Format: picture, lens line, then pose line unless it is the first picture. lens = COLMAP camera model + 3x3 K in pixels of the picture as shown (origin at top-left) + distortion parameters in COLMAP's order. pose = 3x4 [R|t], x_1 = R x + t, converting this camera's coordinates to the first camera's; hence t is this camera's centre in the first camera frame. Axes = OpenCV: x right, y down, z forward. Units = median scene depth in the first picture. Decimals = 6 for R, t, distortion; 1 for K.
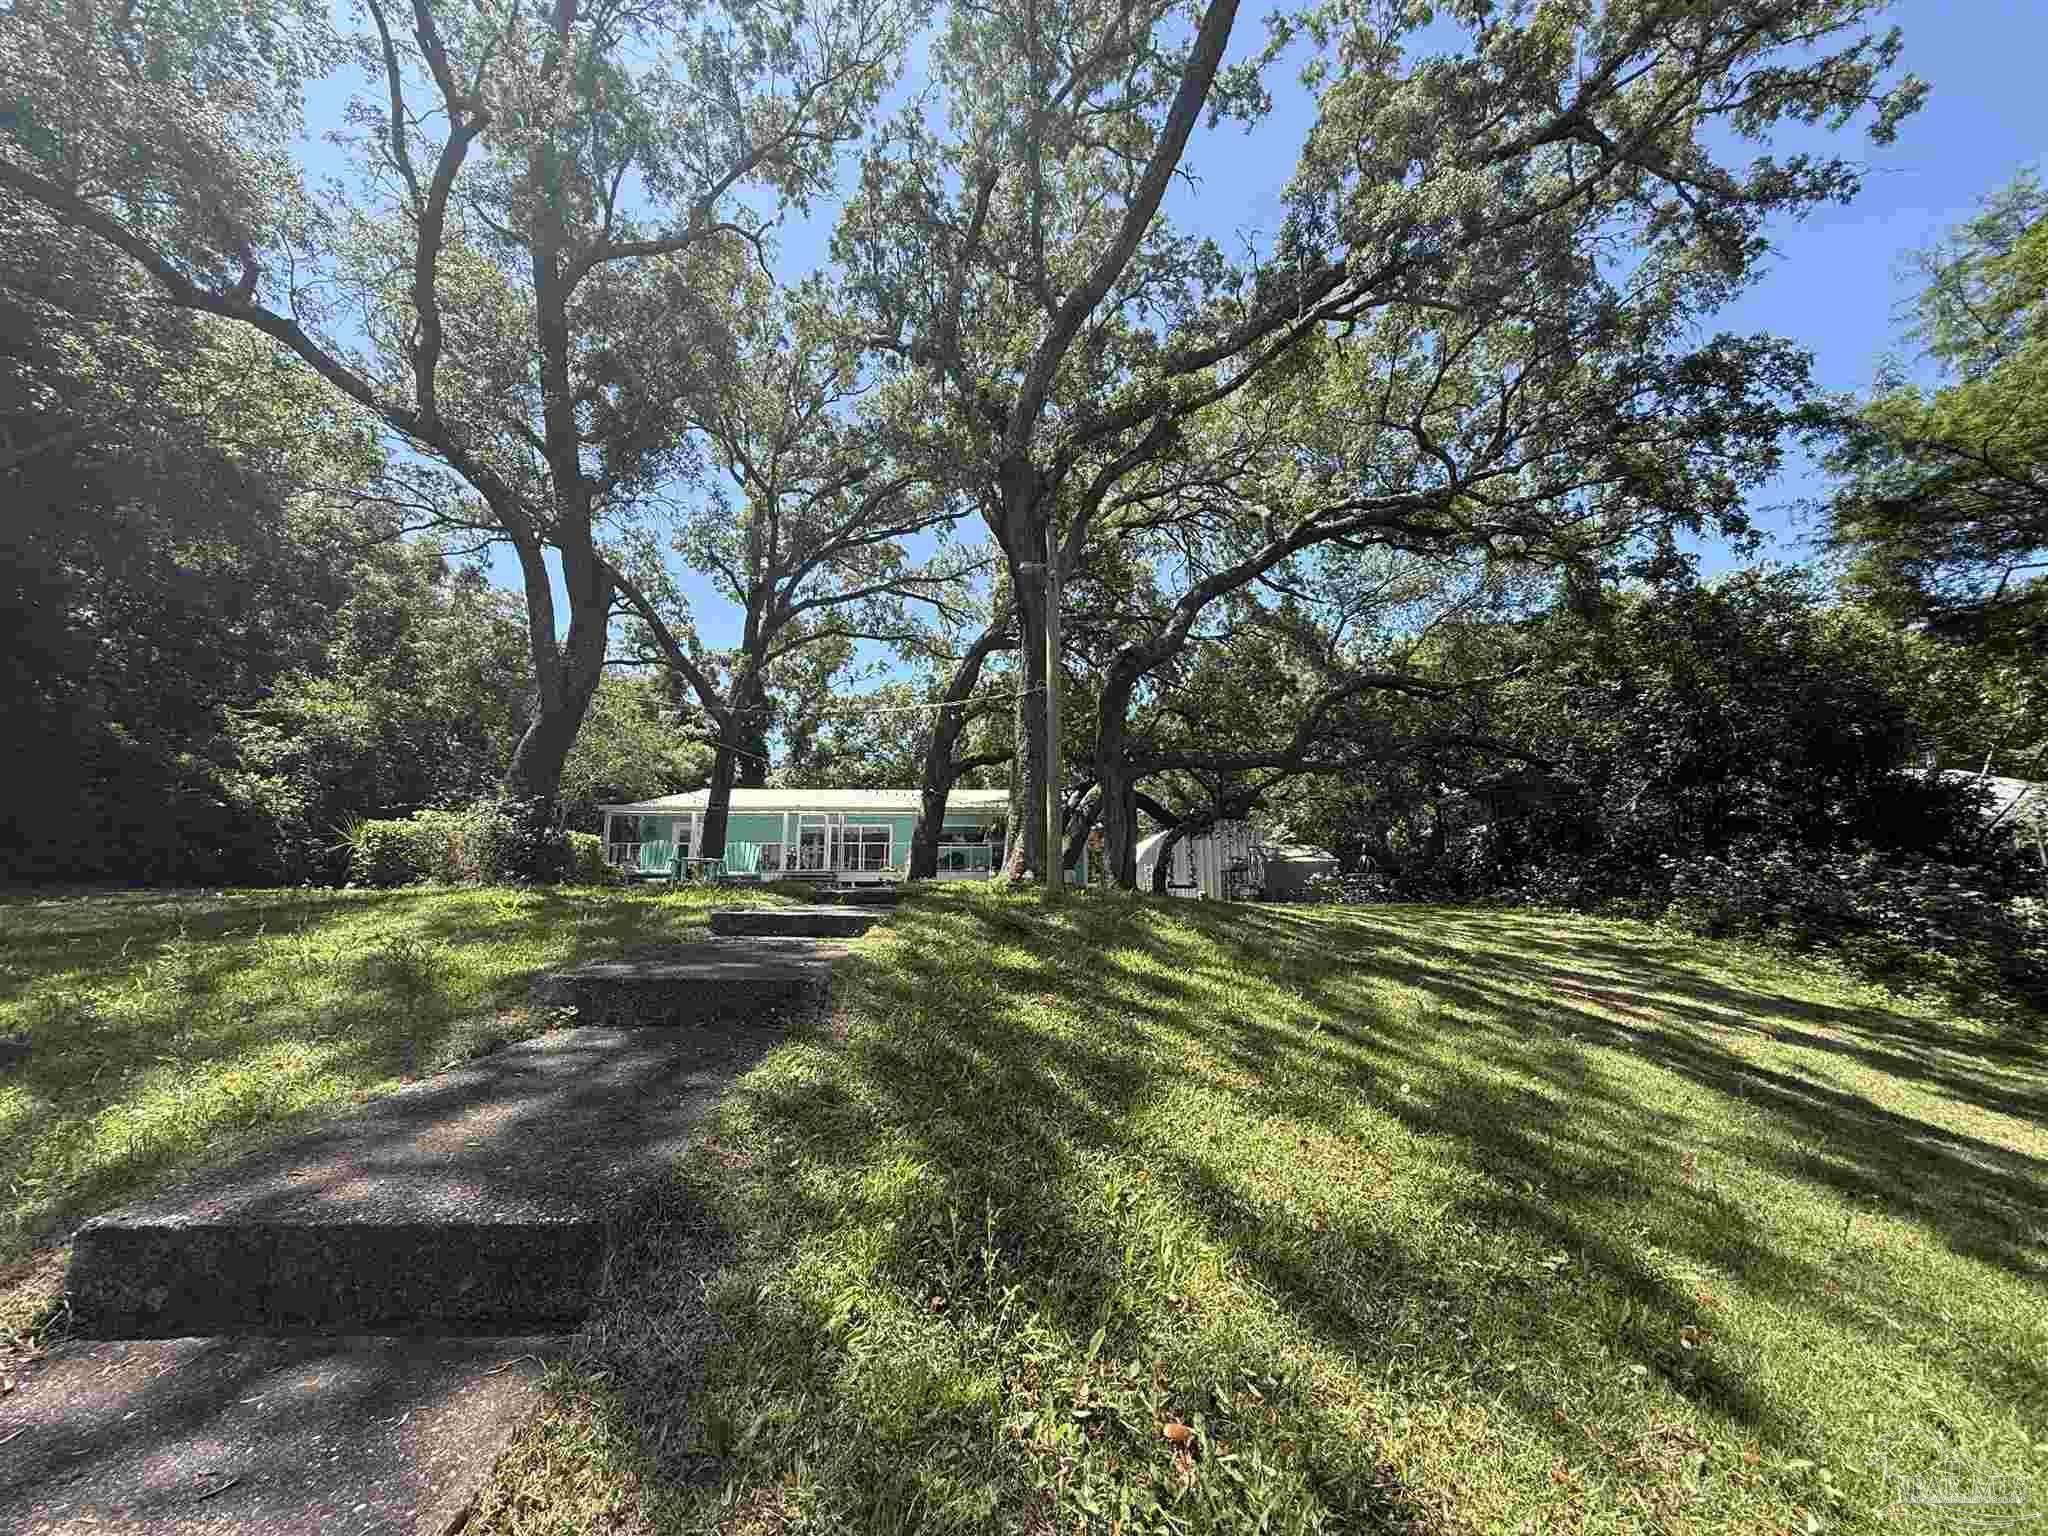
lens RADIAL K [[827.3, 0, 1025.6], [0, 827.3, 771.3], [0, 0, 1]] dist [0.000247, 0.000032]
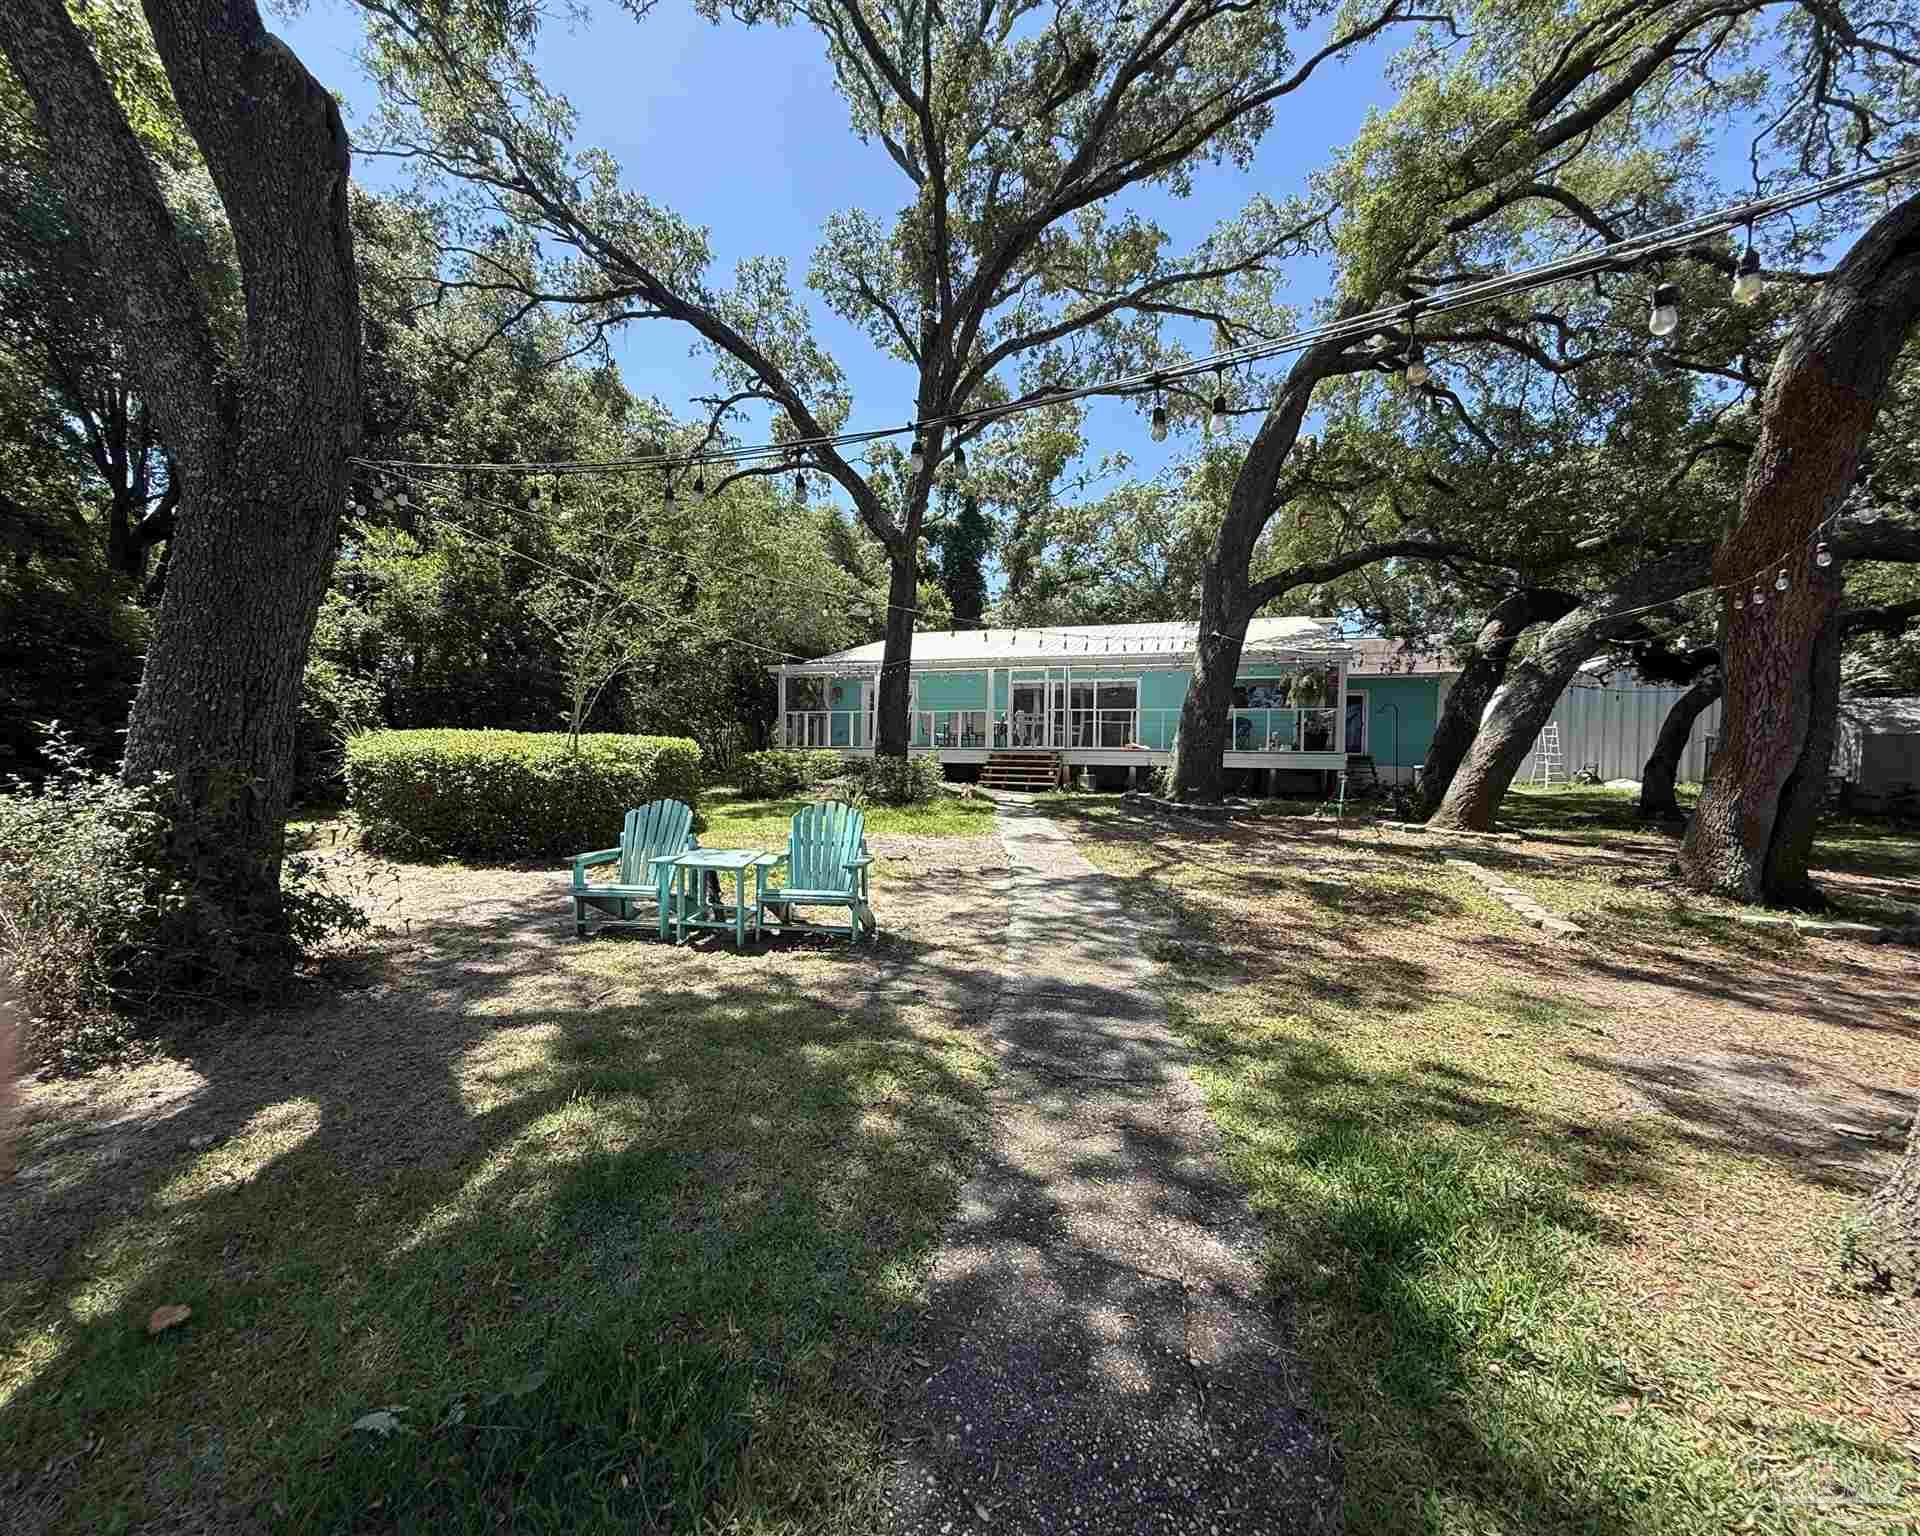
lens RADIAL K [[923.8, 0, 856.1], [0, 923.8, 792.6], [0, 0, 1]] dist [-0.001887, -0.000378]
pose [[0.901278, 0.029216, -0.432256, -0.039724], [0.059750, 0.979808, 0.190806, -0.004242], [0.429102, -0.197797, 0.881333, 0.199263]]
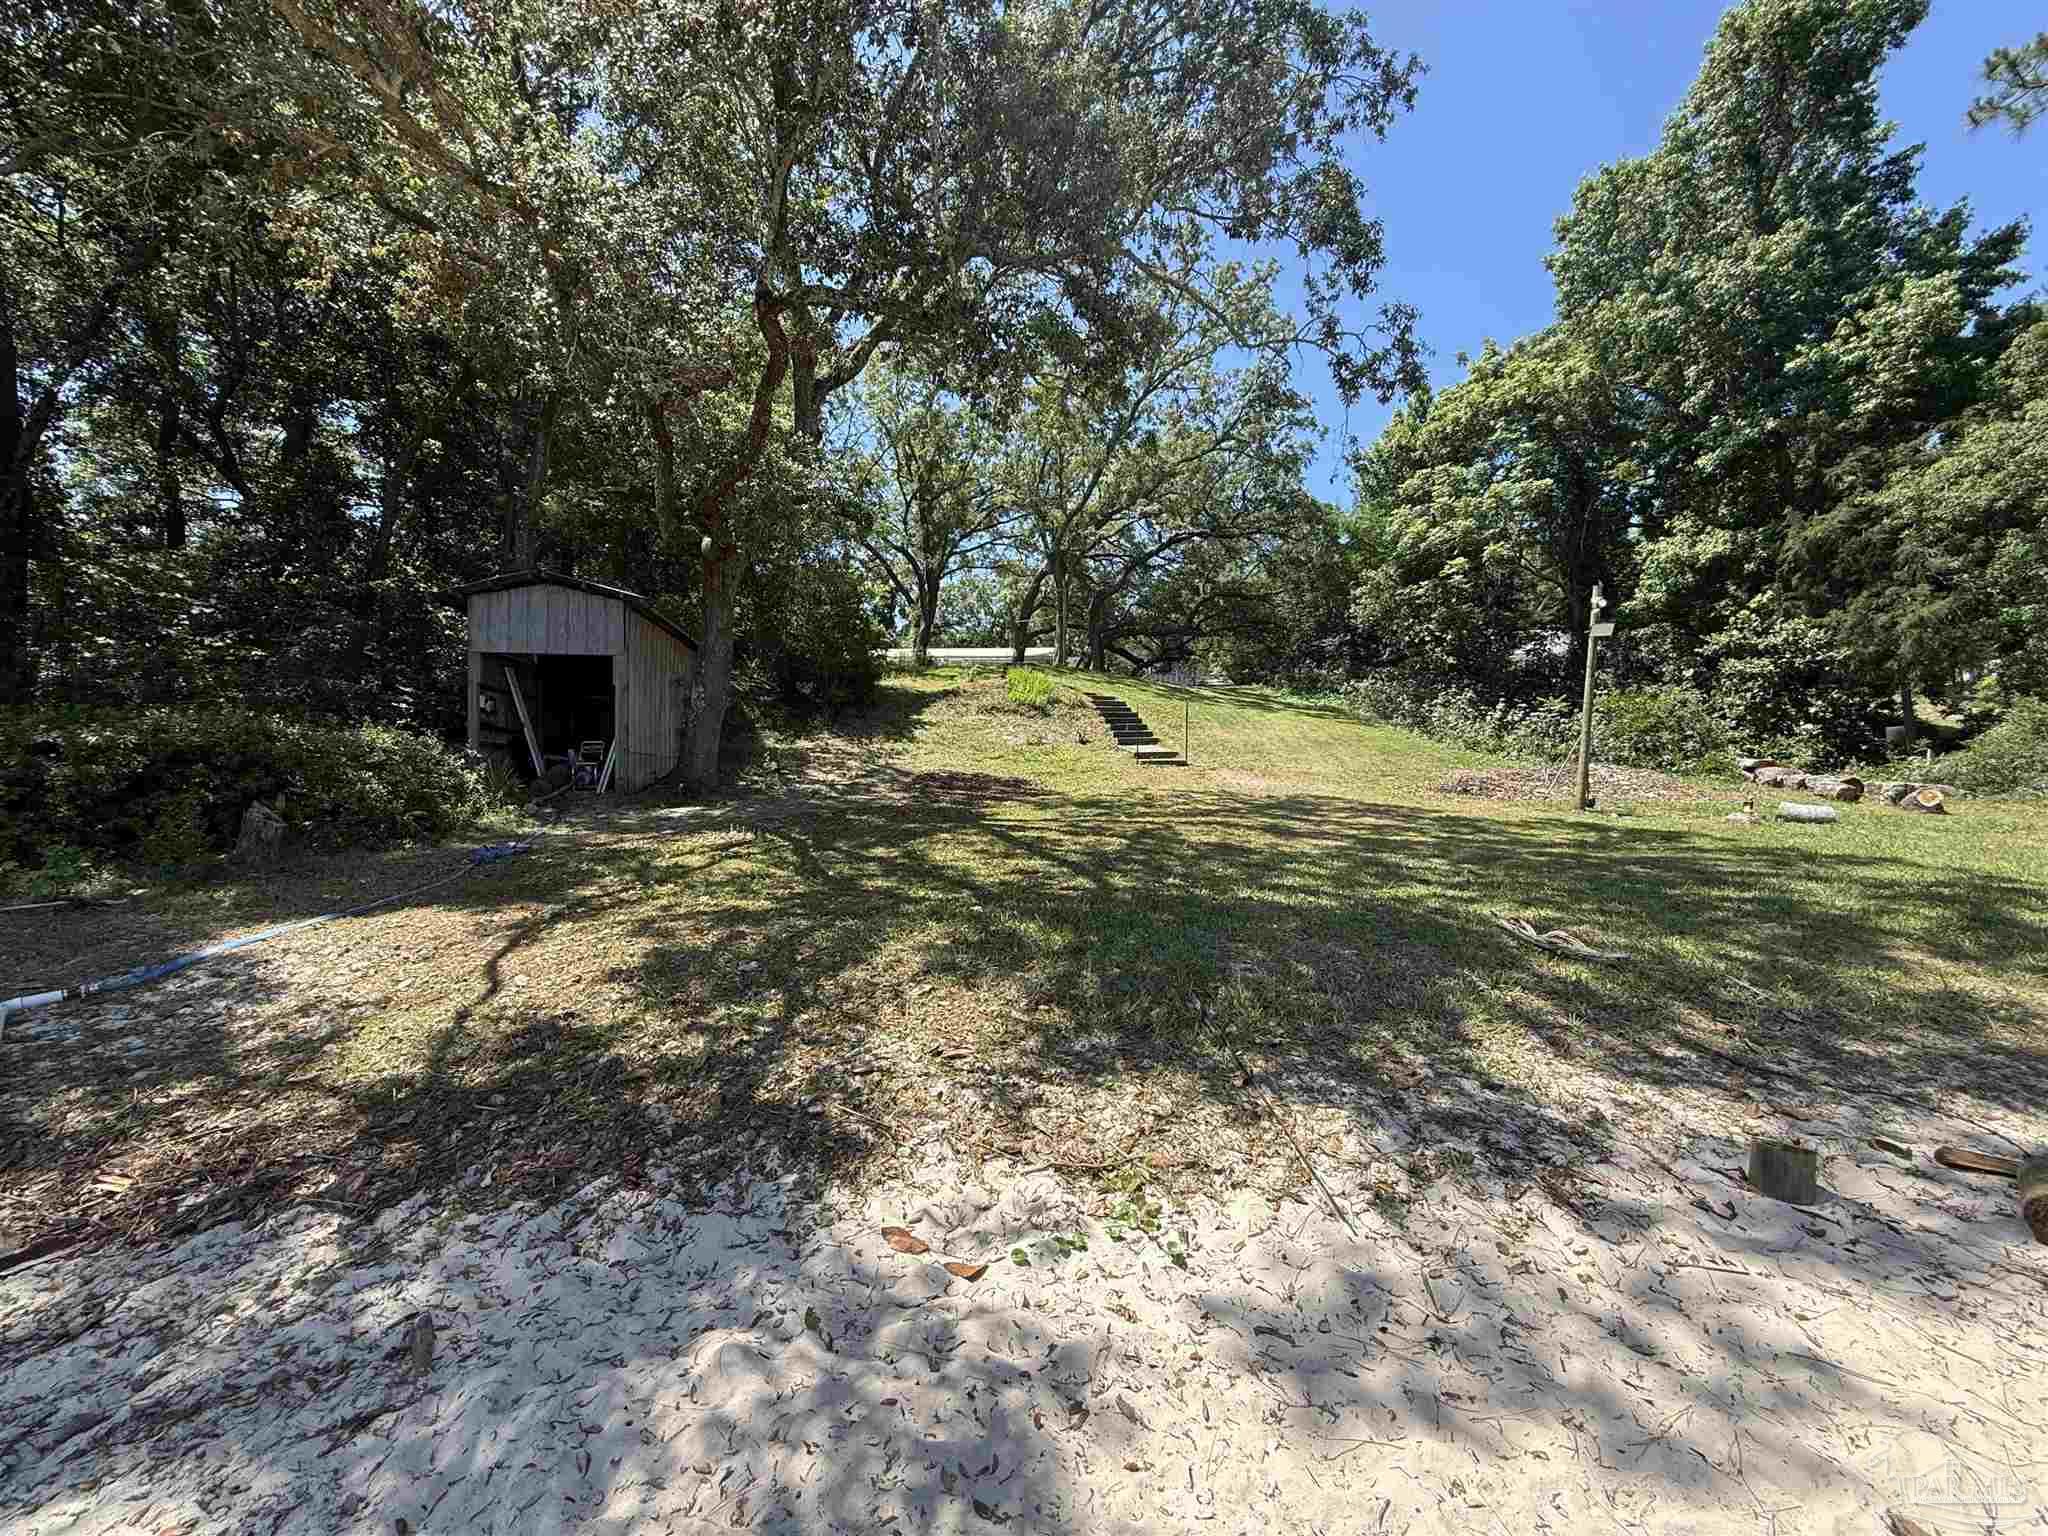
lens RADIAL K [[827.3, 0, 1023.6], [0, 827.3, 769.2], [0, 0, 1]] dist [0.000247, 0.000032]
pose [[0.997754, 0.004903, -0.066808, 0.037973], [0.006045, 0.986661, 0.162677, -0.011348], [0.066714, -0.162715, 0.984415, -0.914027]]
